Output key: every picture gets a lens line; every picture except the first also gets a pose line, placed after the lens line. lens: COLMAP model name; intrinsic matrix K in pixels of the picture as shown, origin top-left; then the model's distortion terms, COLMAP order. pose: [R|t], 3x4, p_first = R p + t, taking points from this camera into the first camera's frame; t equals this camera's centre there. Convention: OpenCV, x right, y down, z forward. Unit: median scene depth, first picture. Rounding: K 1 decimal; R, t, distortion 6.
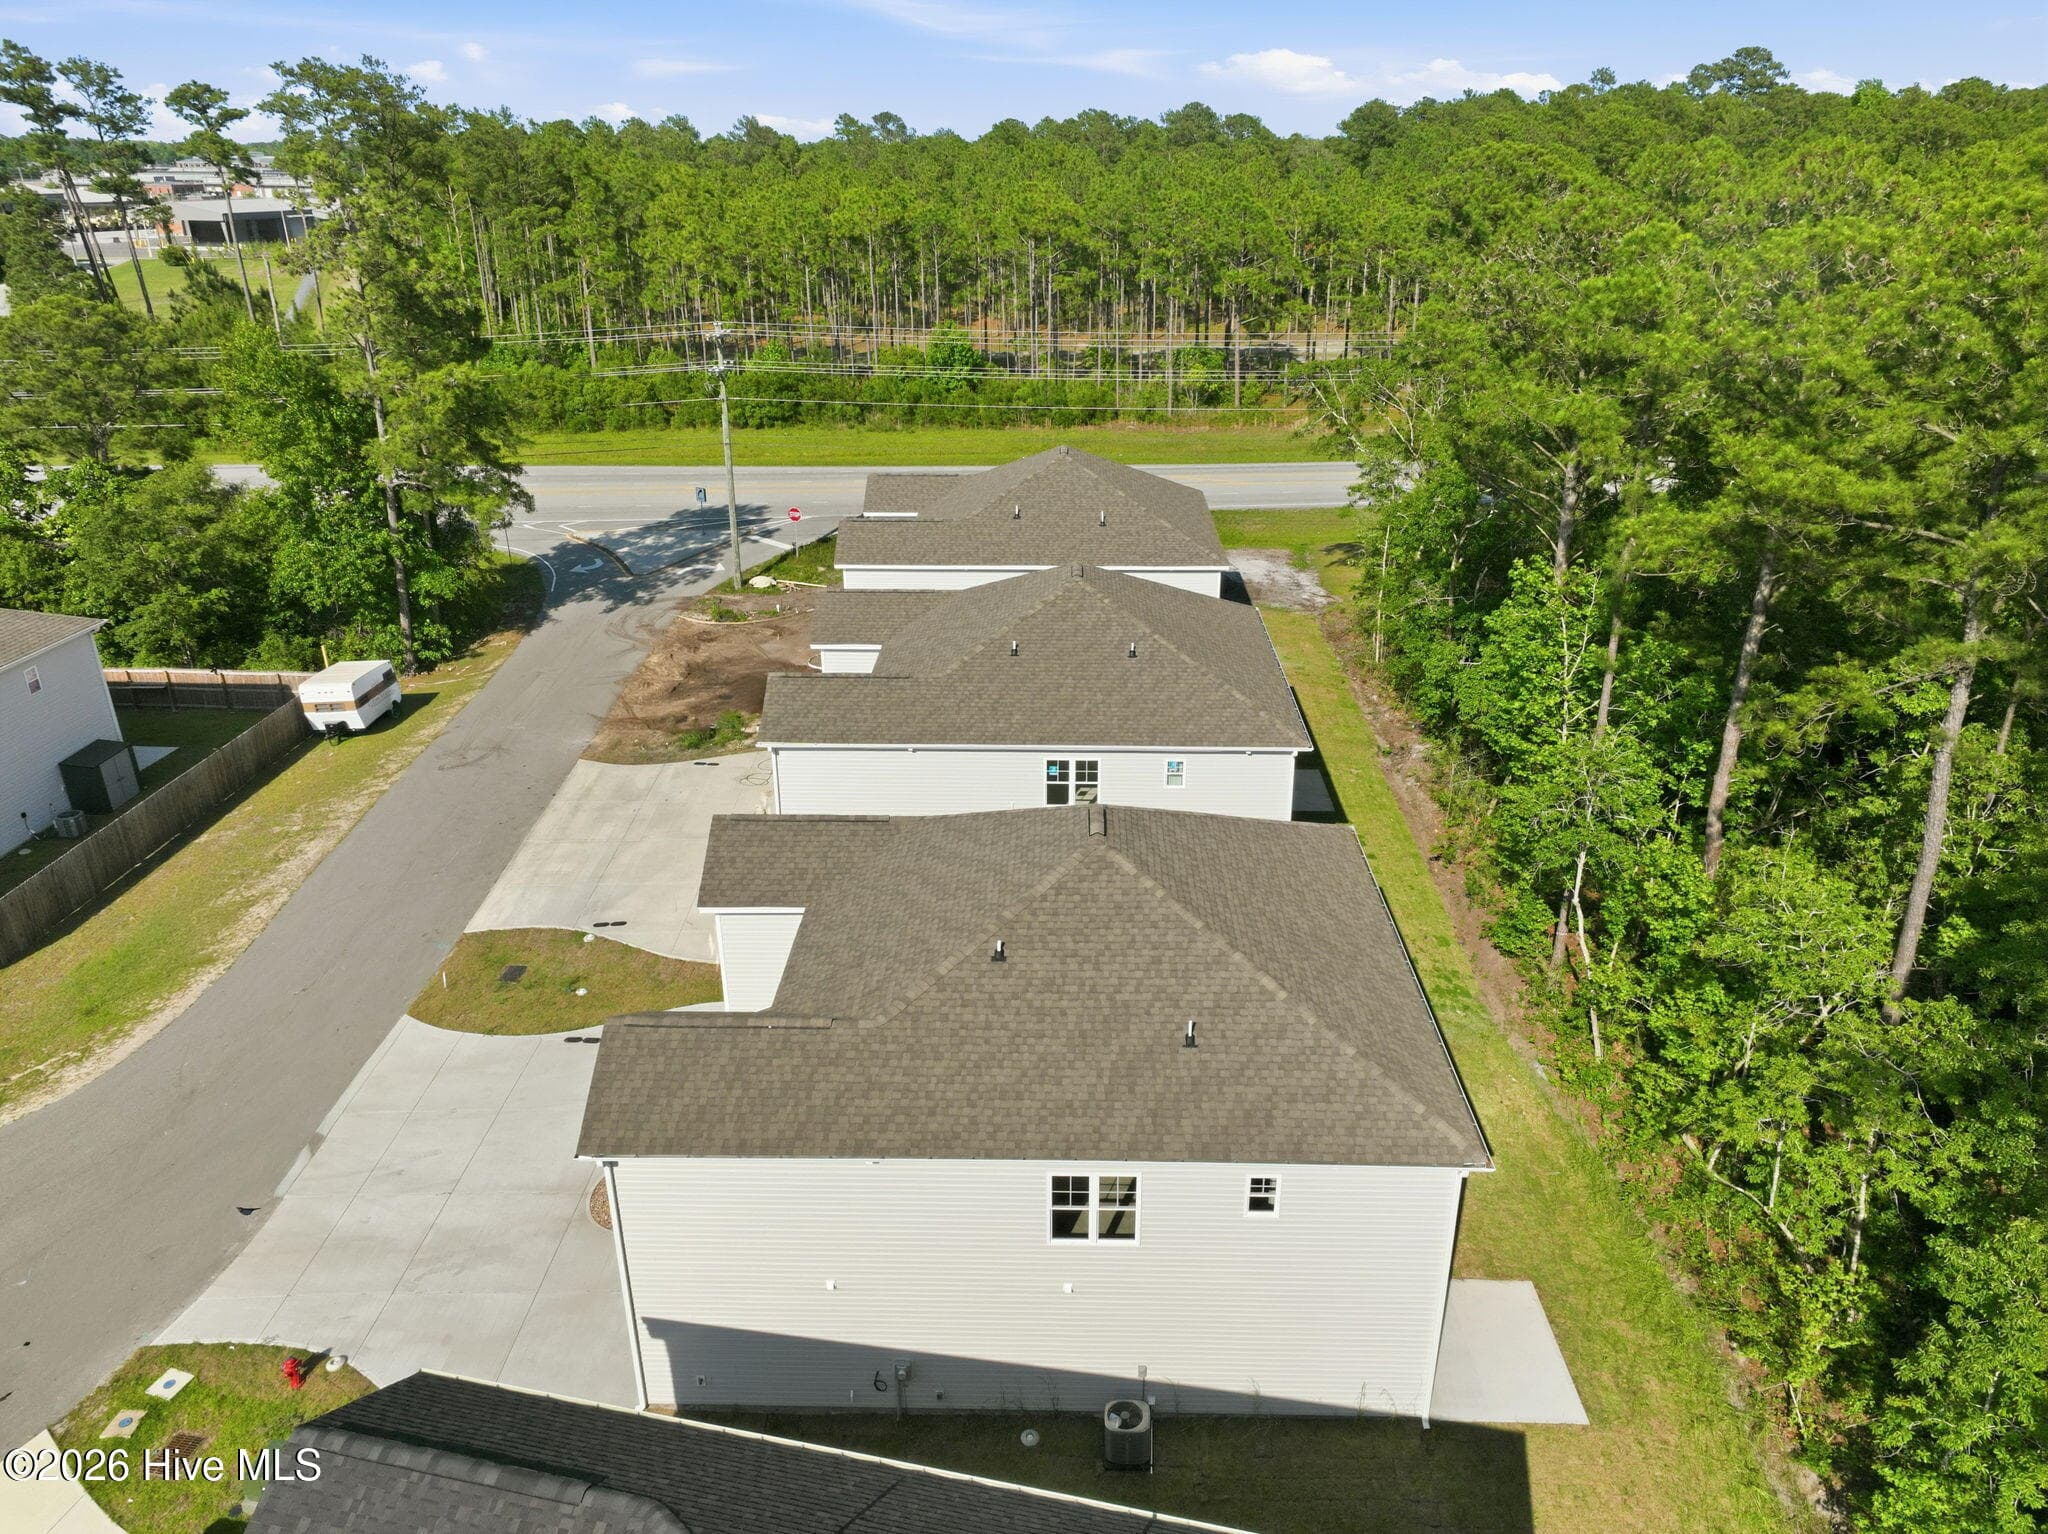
lens RADIAL K [[1442.1, 0, 1033.5], [0, 1442.1, 763.1], [0, 0, 1]] dist [-0.001999, 0.019191]
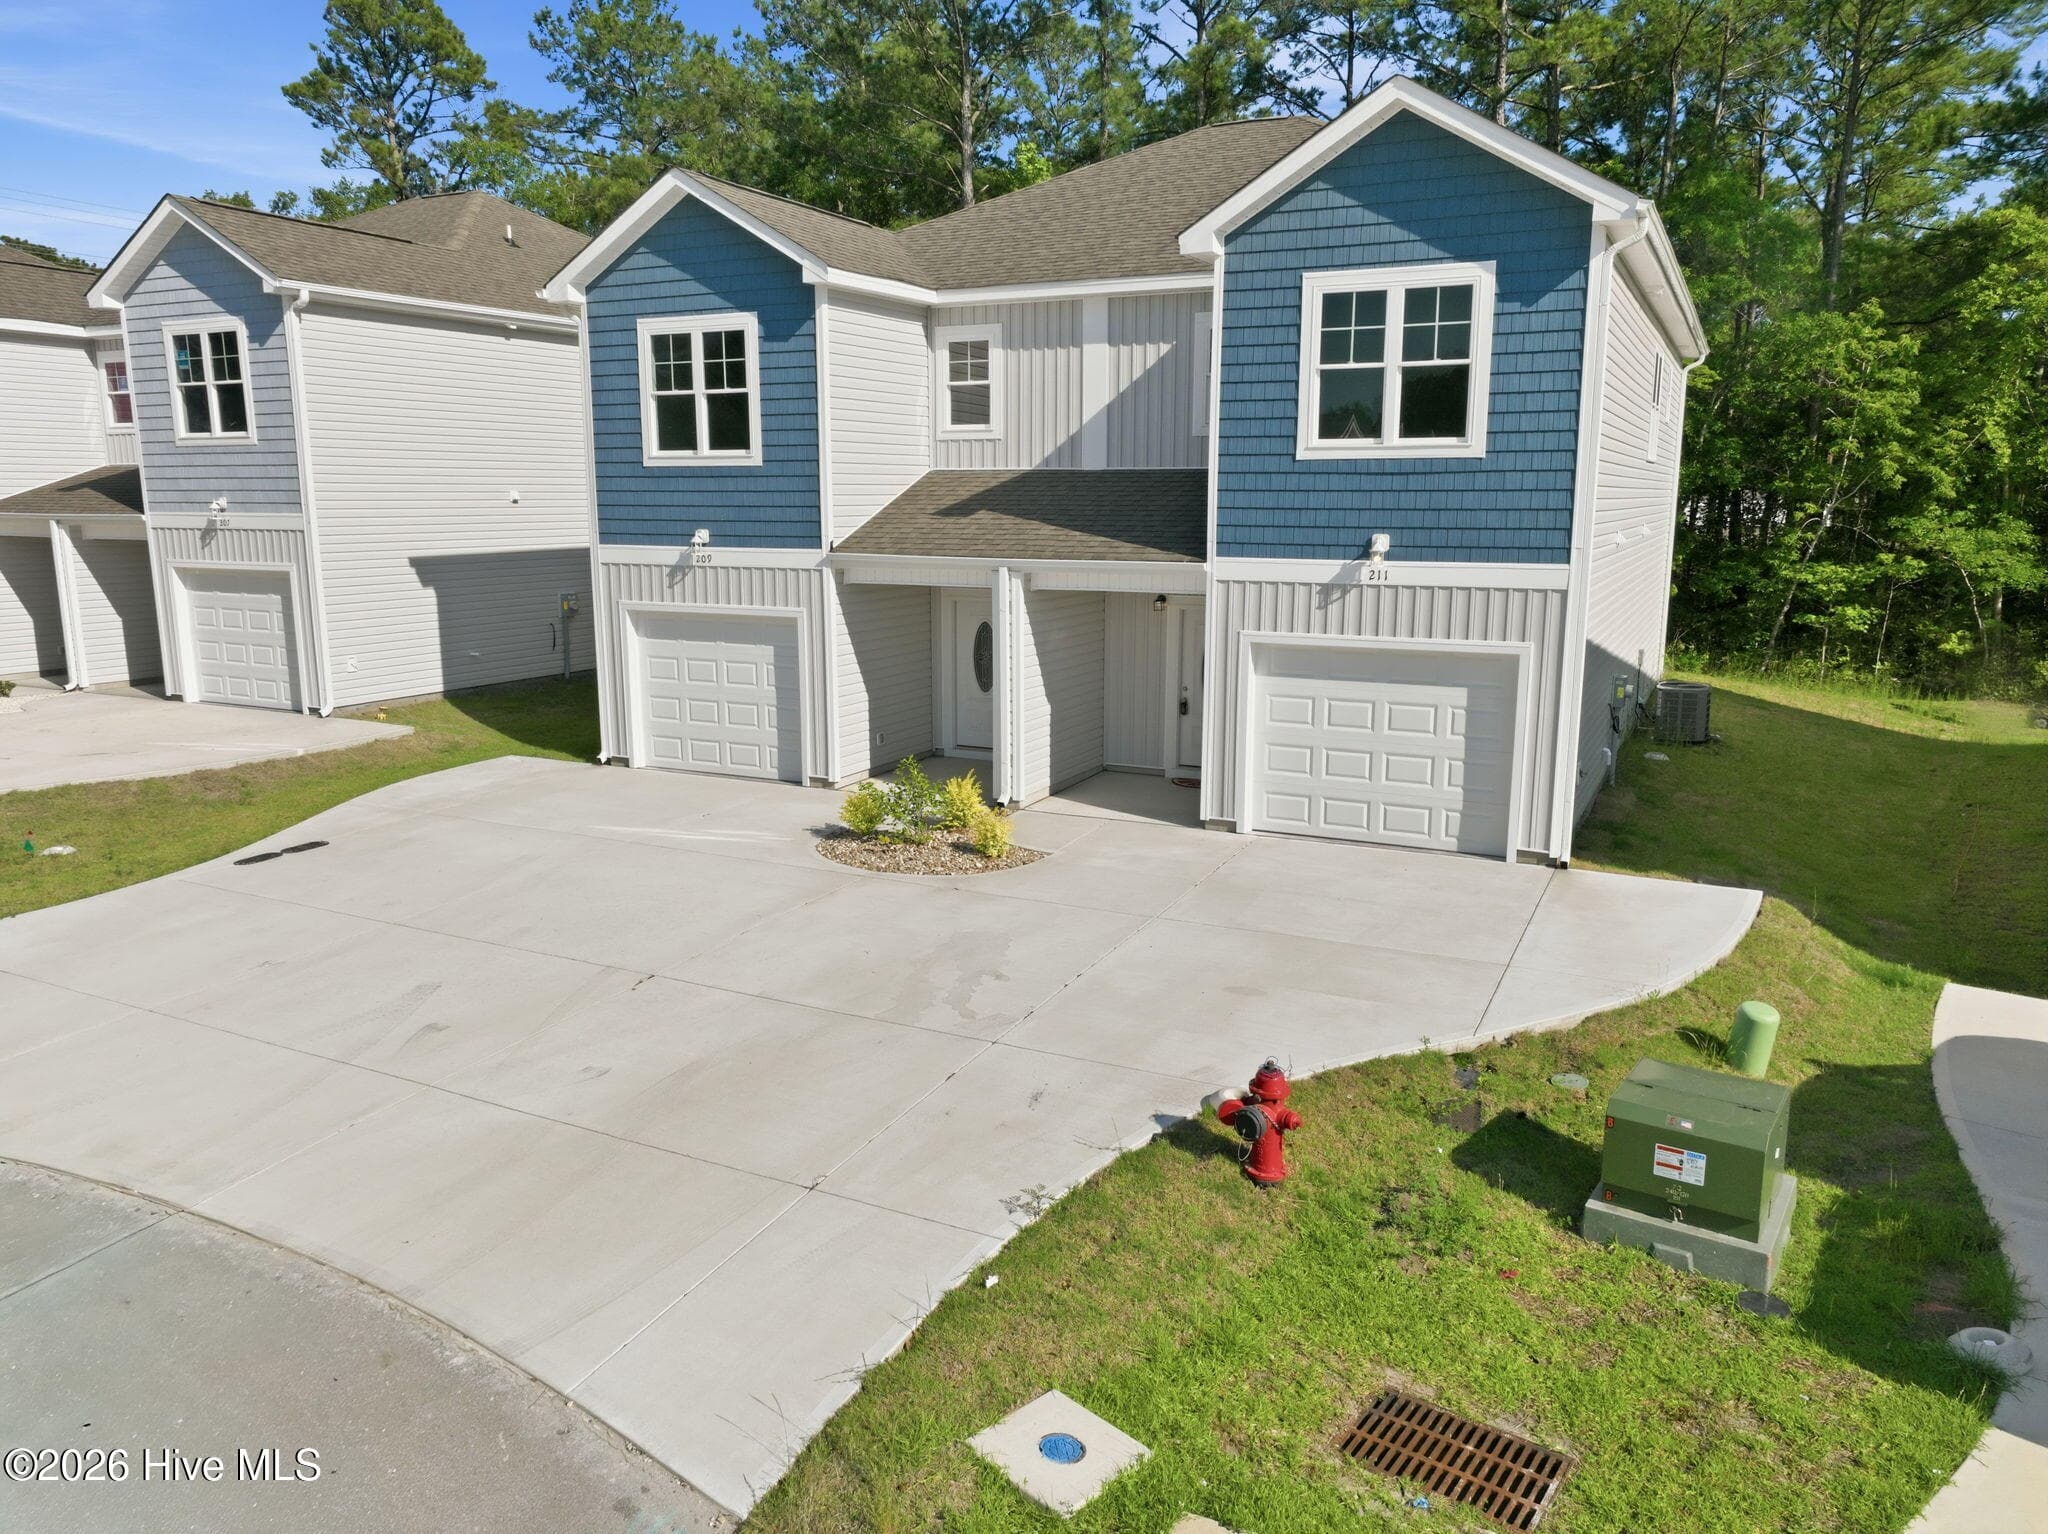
lens RADIAL K [[1442.1, 0, 1033.5], [0, 1442.1, 763.1], [0, 0, 1]] dist [-0.001999, 0.019191]
pose [[0.426140, -0.163446, 0.889770, -0.543081], [0.354822, 0.934932, 0.001806, 0.229011], [-0.832170, 0.314940, 0.456406, 0.606527]]
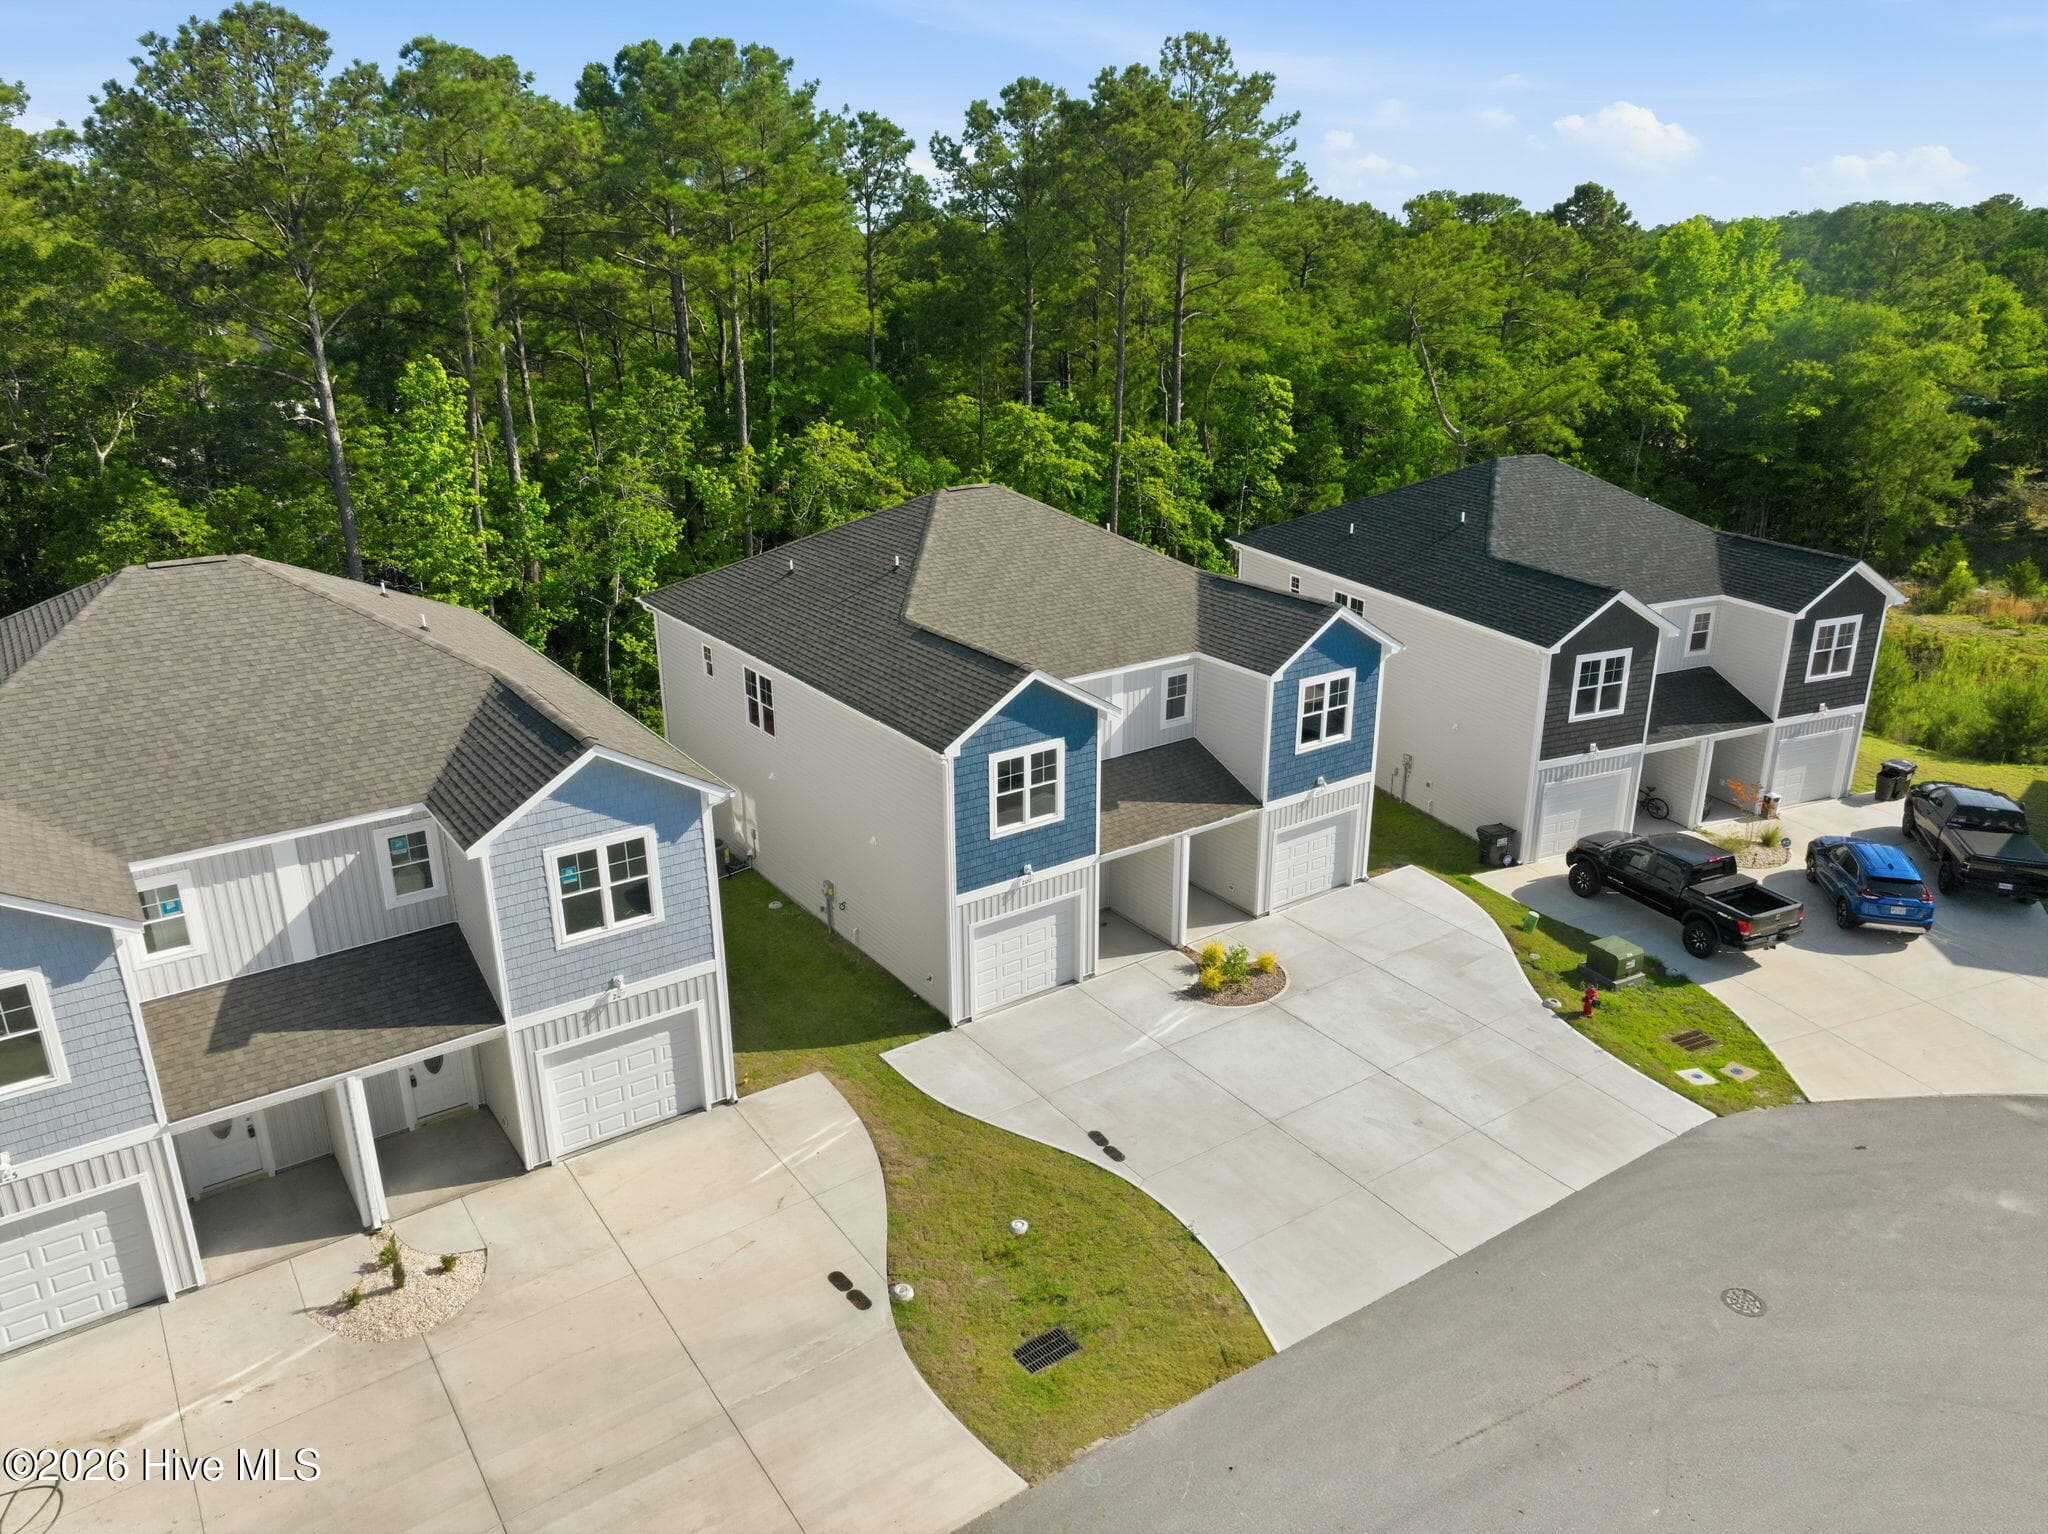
lens RADIAL K [[1439.9, 0, 1024.0], [0, 1439.9, 767.0], [0, 0, 1]] dist [0.007522, 0.005882]
pose [[-0.598133, -0.271695, 0.753936, -0.710248], [0.320588, 0.781101, 0.535822, -0.302776], [-0.734480, 0.562195, -0.380099, 1.122634]]
